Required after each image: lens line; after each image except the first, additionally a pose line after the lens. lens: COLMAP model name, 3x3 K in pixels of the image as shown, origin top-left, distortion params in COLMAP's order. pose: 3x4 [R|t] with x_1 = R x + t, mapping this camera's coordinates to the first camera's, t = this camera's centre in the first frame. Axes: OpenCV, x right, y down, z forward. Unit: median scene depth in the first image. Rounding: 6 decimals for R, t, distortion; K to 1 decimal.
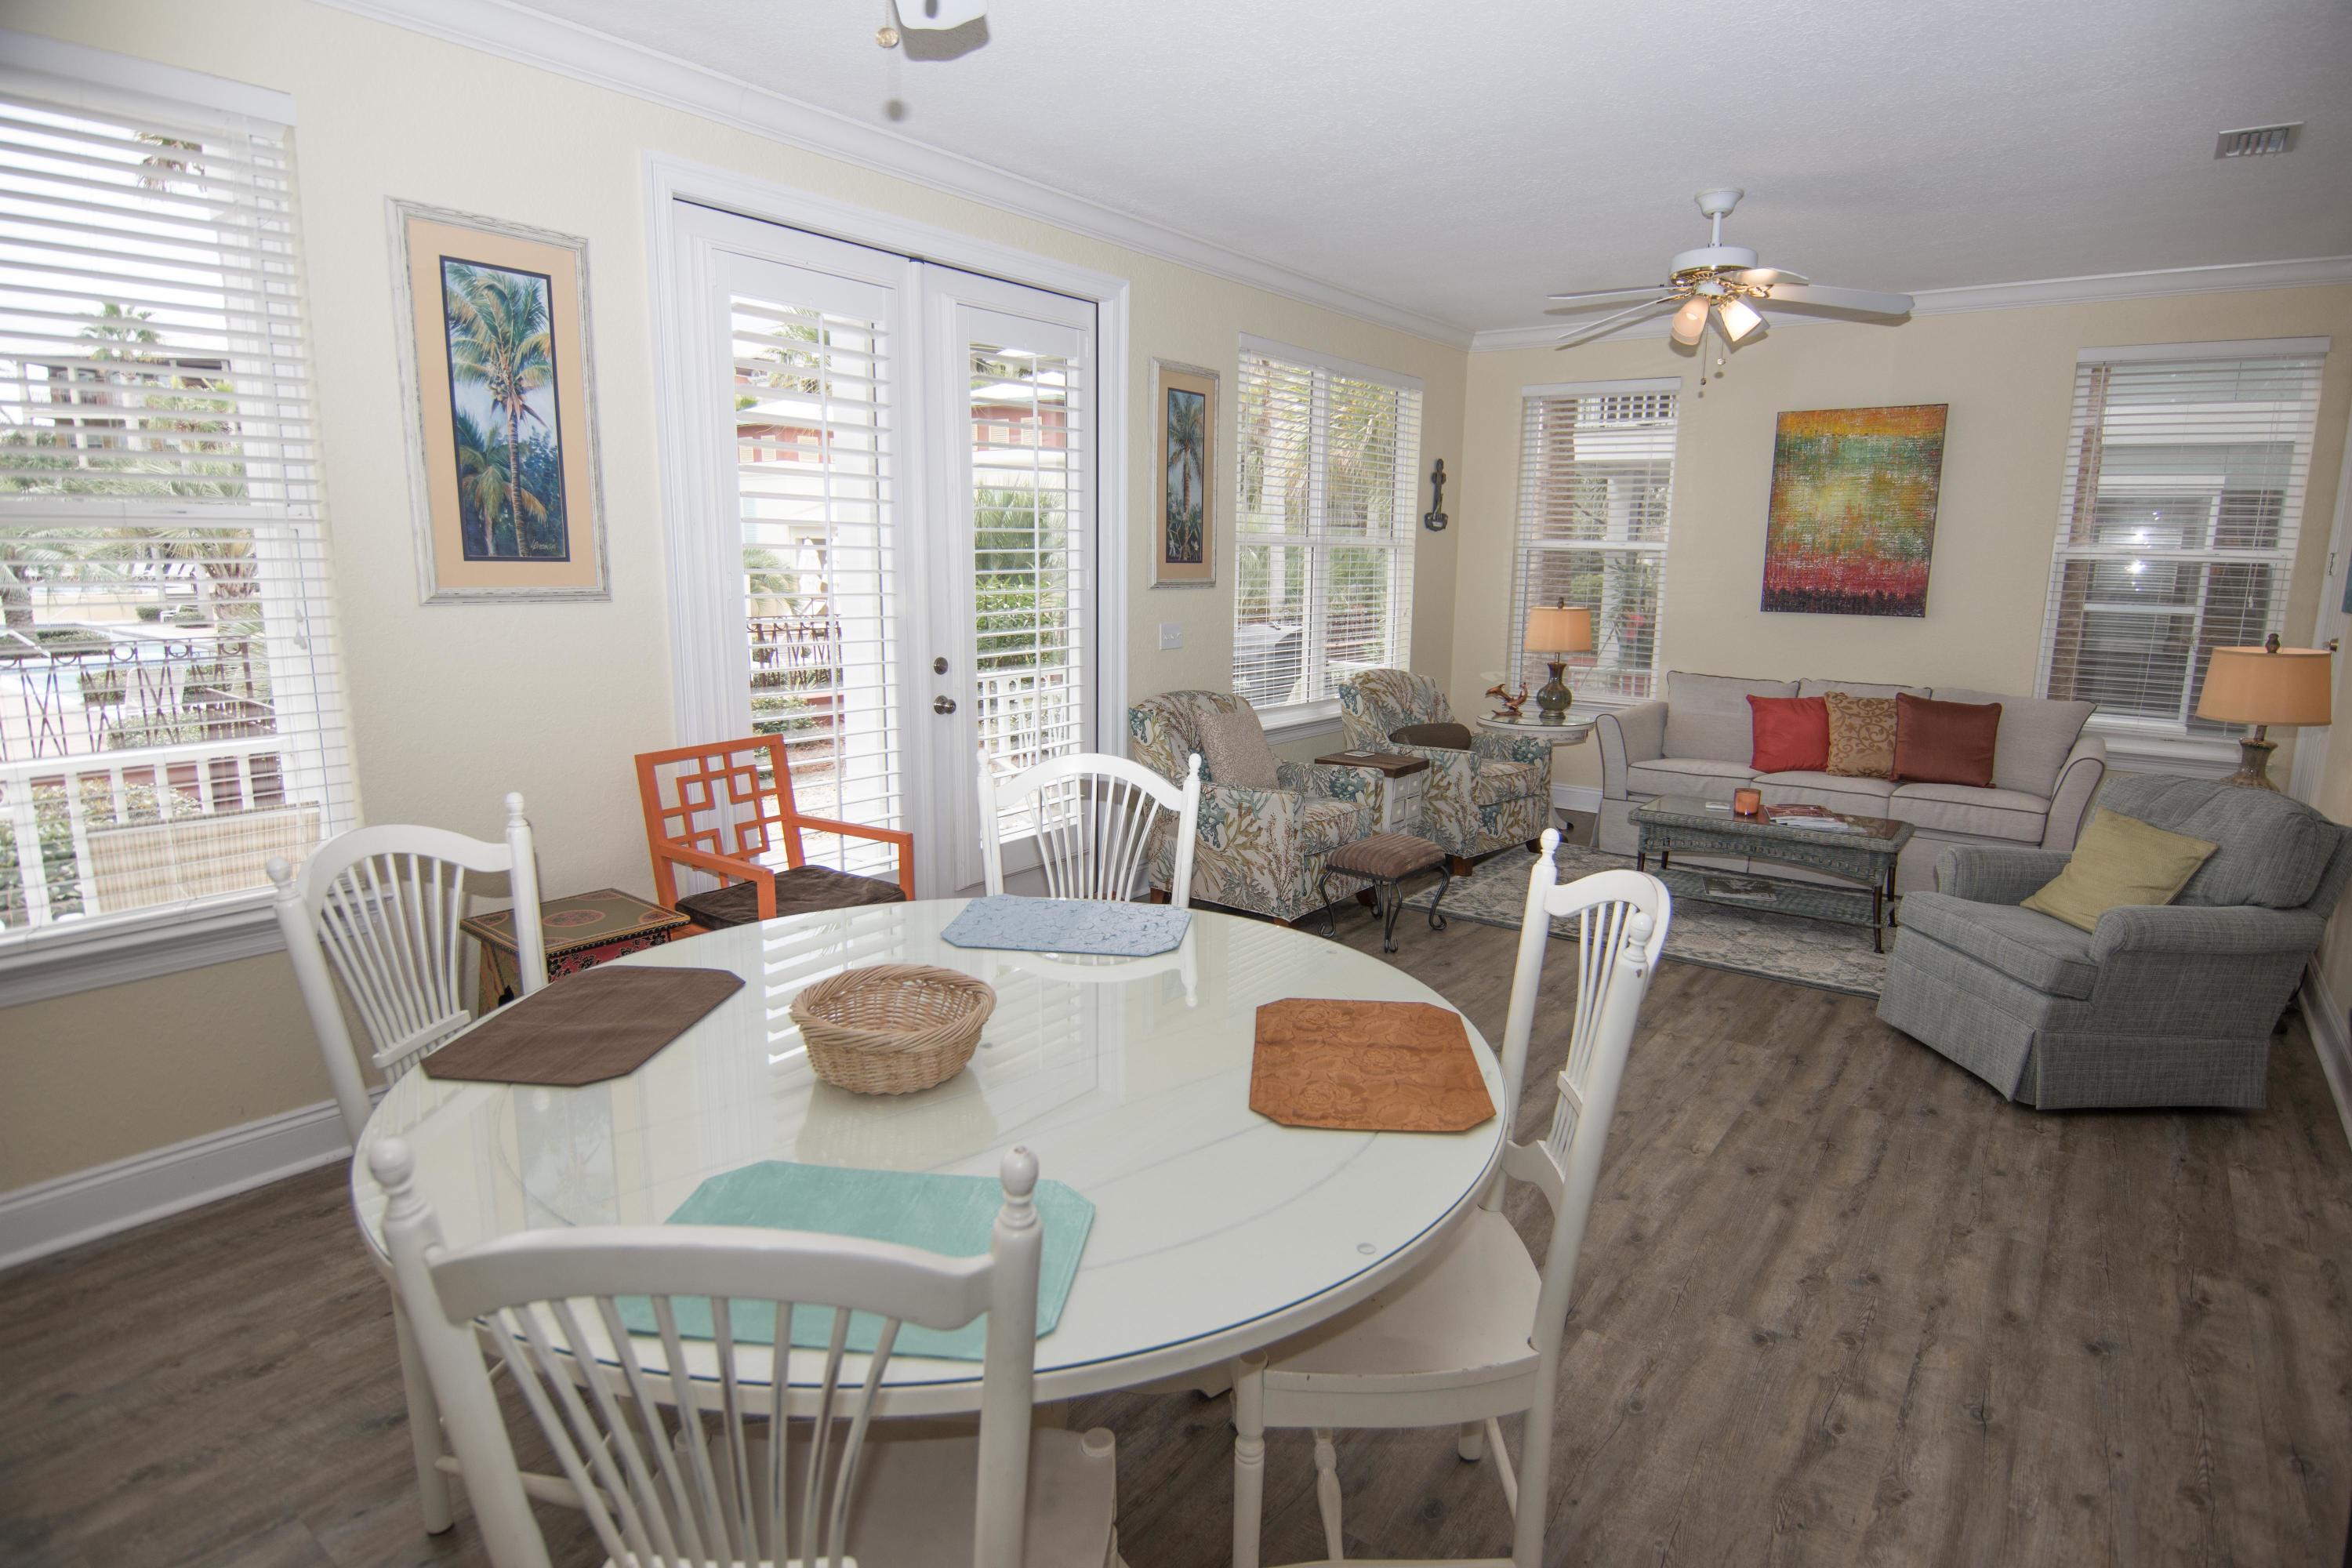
lens RADIAL K [[1237.6, 0, 1195.2], [0, 1237.6, 776.3], [0, 0, 1]] dist [-0.007476, -0.009335]
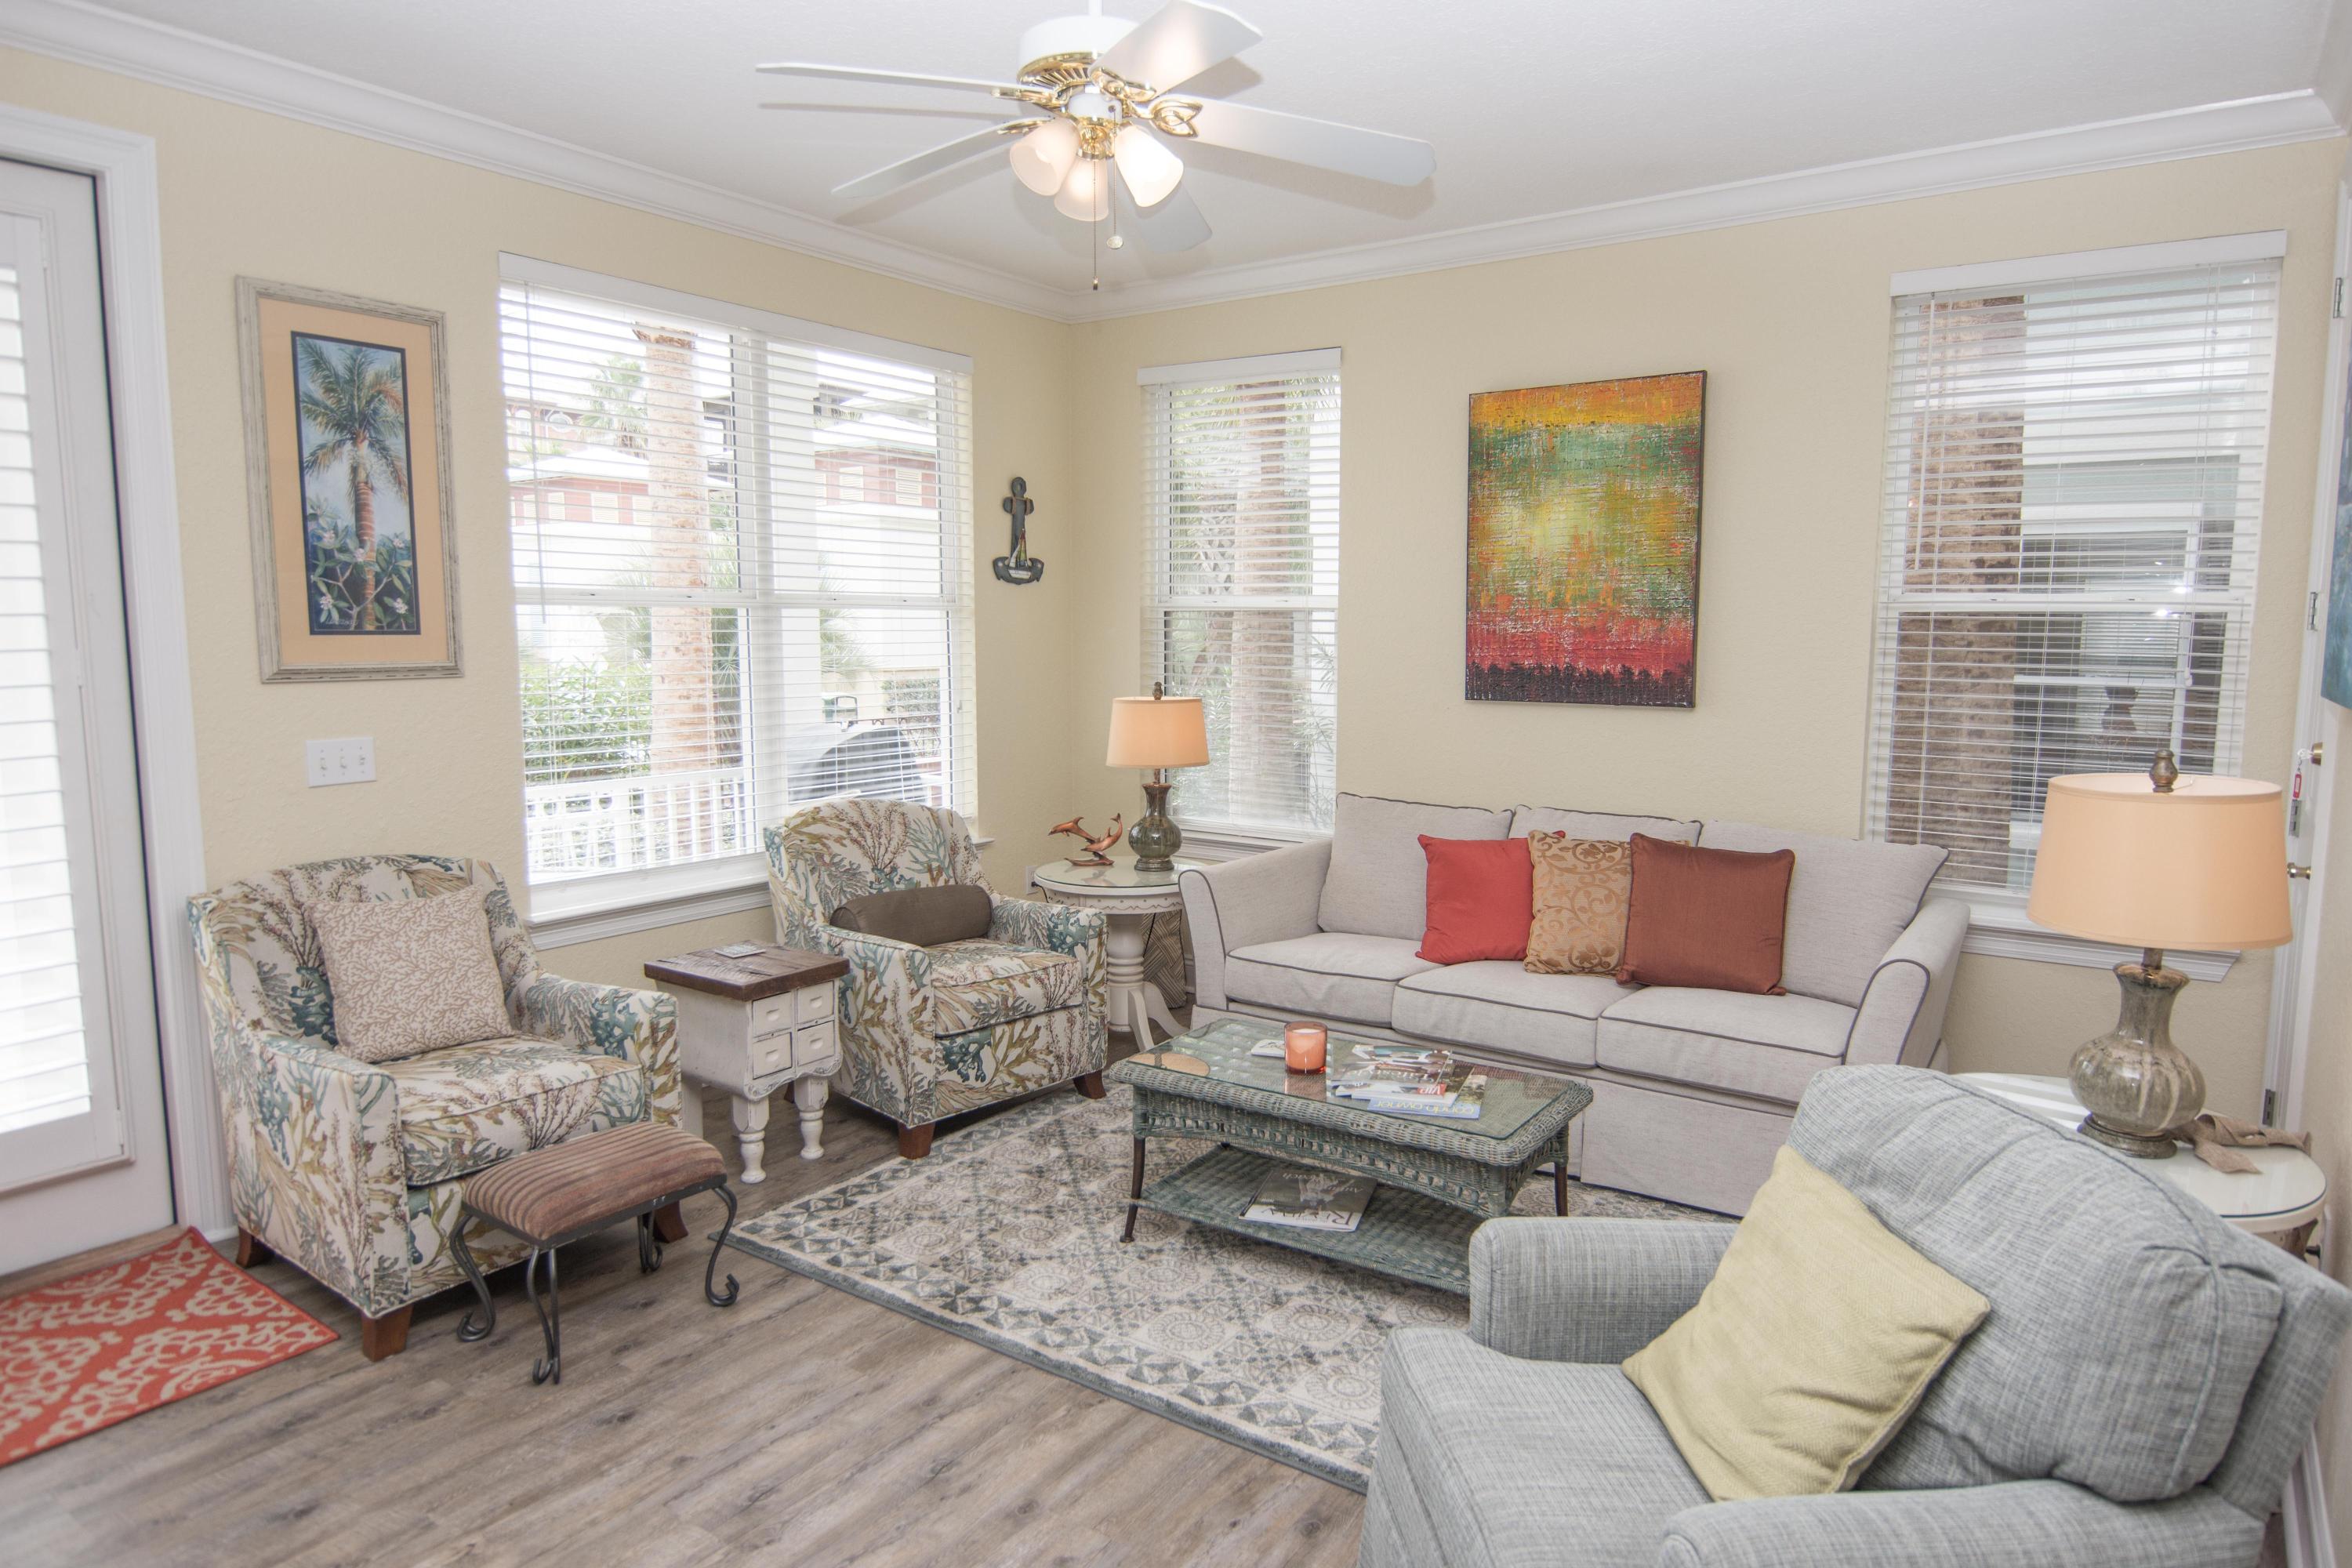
lens RADIAL K [[1418.1, 0, 1178.9], [0, 1418.1, 773.4], [0, 0, 1]] dist [-0.000620, -0.002404]
pose [[0.999203, -0.014235, 0.037303, 0.308558], [0.016970, 0.997111, -0.074040, -0.047342], [-0.036142, 0.074614, 0.996557, 0.298120]]
